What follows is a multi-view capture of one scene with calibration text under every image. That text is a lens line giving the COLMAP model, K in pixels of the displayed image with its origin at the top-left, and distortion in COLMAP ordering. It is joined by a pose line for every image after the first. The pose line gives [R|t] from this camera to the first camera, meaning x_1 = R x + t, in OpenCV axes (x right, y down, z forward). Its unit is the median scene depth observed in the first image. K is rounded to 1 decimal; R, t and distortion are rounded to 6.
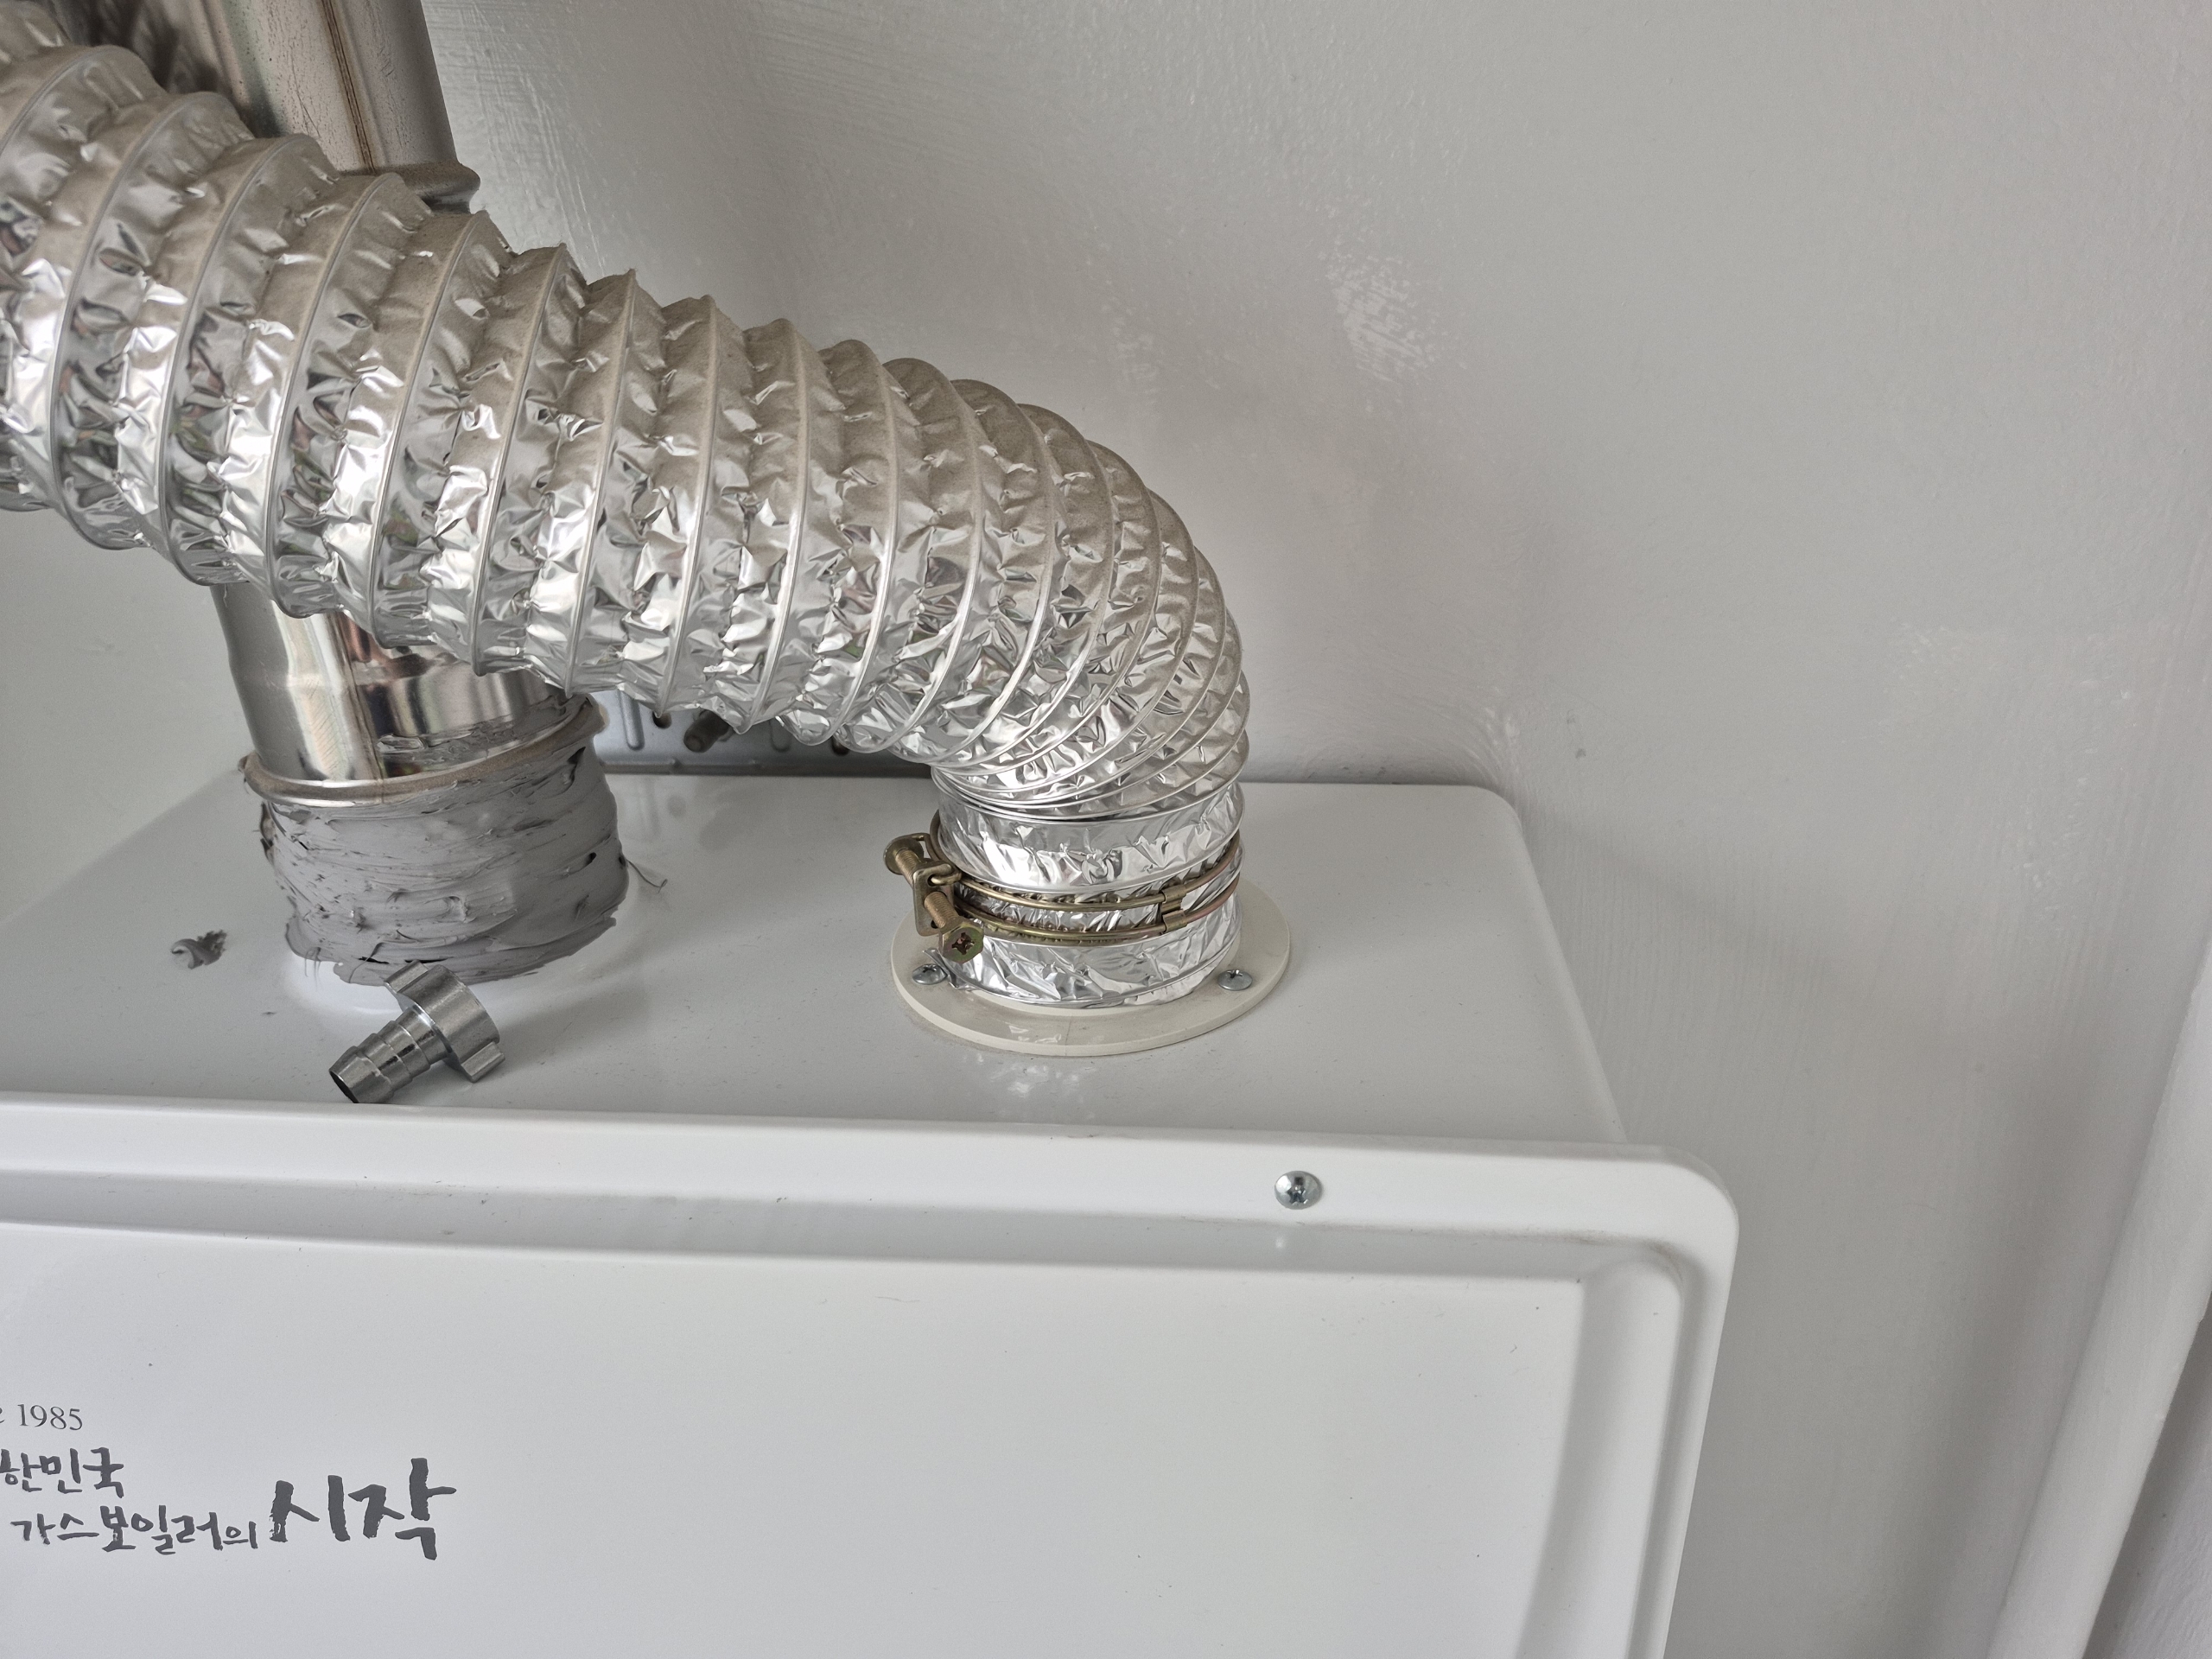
lens RADIAL K [[1537.1, 0, 1117.6], [0, 1537.1, 820.7], [0, 0, 1]] dist [0.001591, -0.015015]
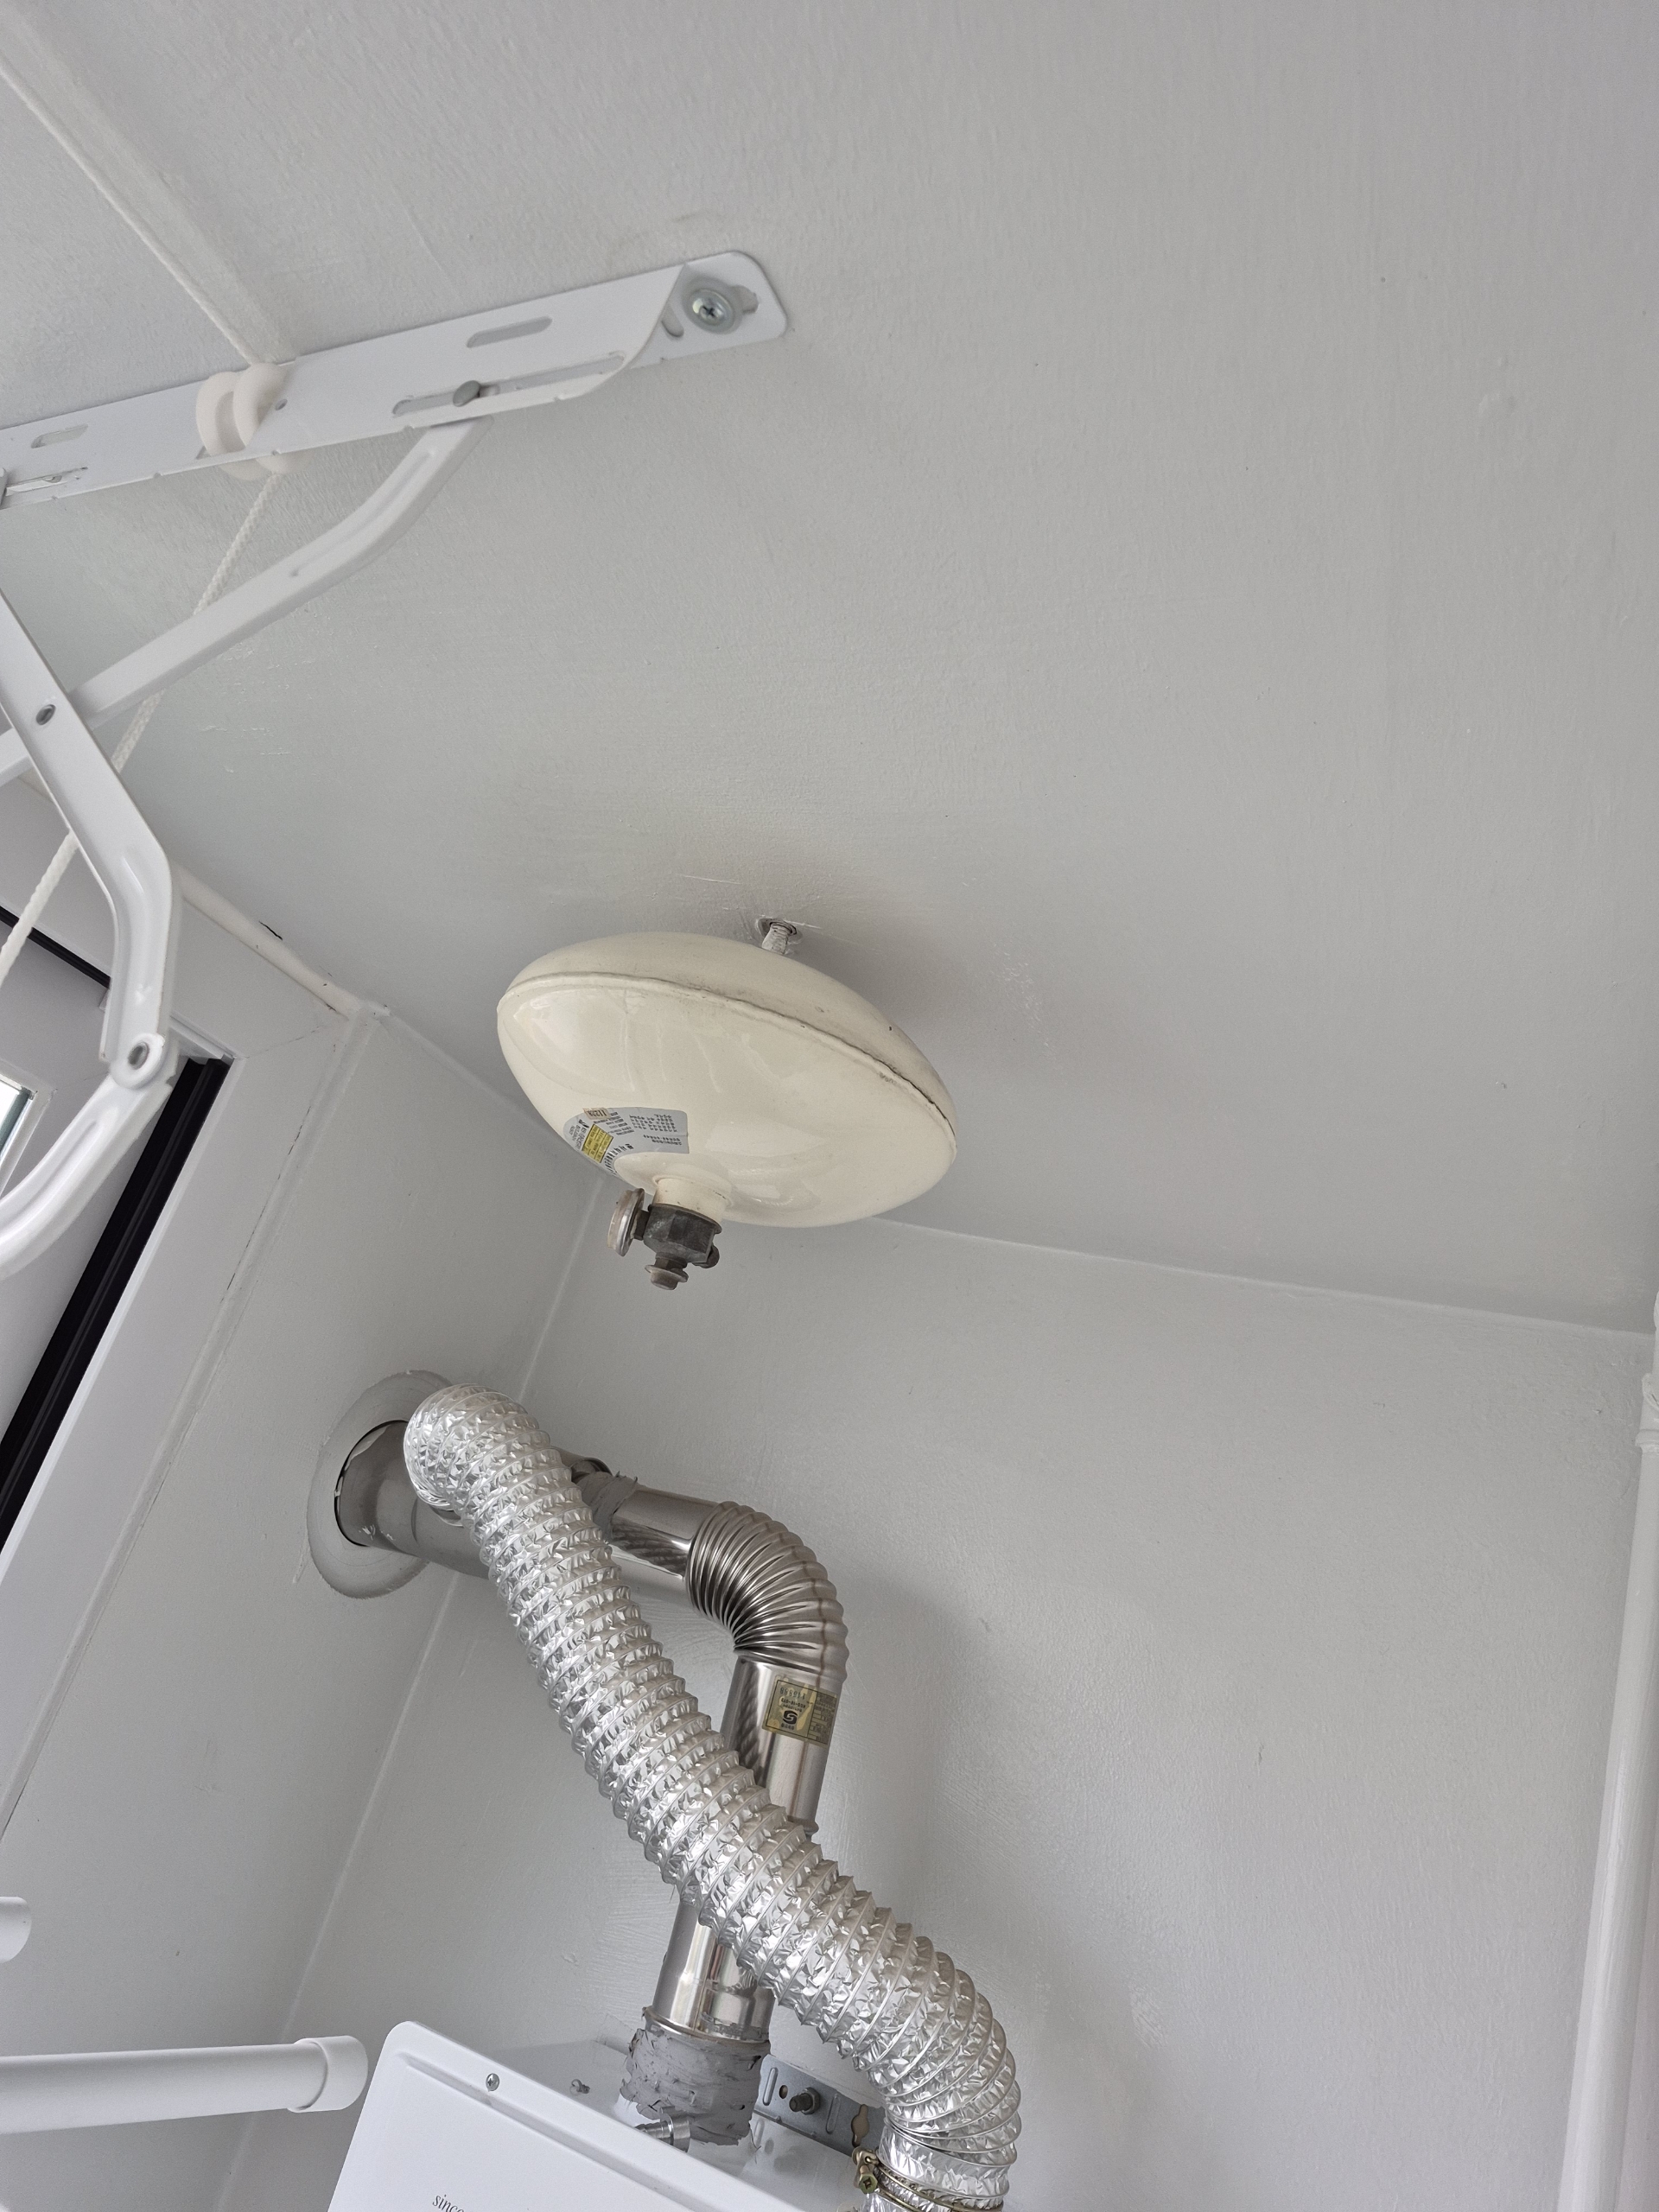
lens RADIAL K [[1537.1, 0, 837.9], [0, 1537.1, 1098.1], [0, 0, 1]] dist [0.001591, -0.015015]
pose [[0.899157, 0.131838, -0.417295, 0.827102], [-0.404544, 0.614092, -0.677669, 0.882306], [0.166915, 0.778145, 0.605500, -2.352755]]
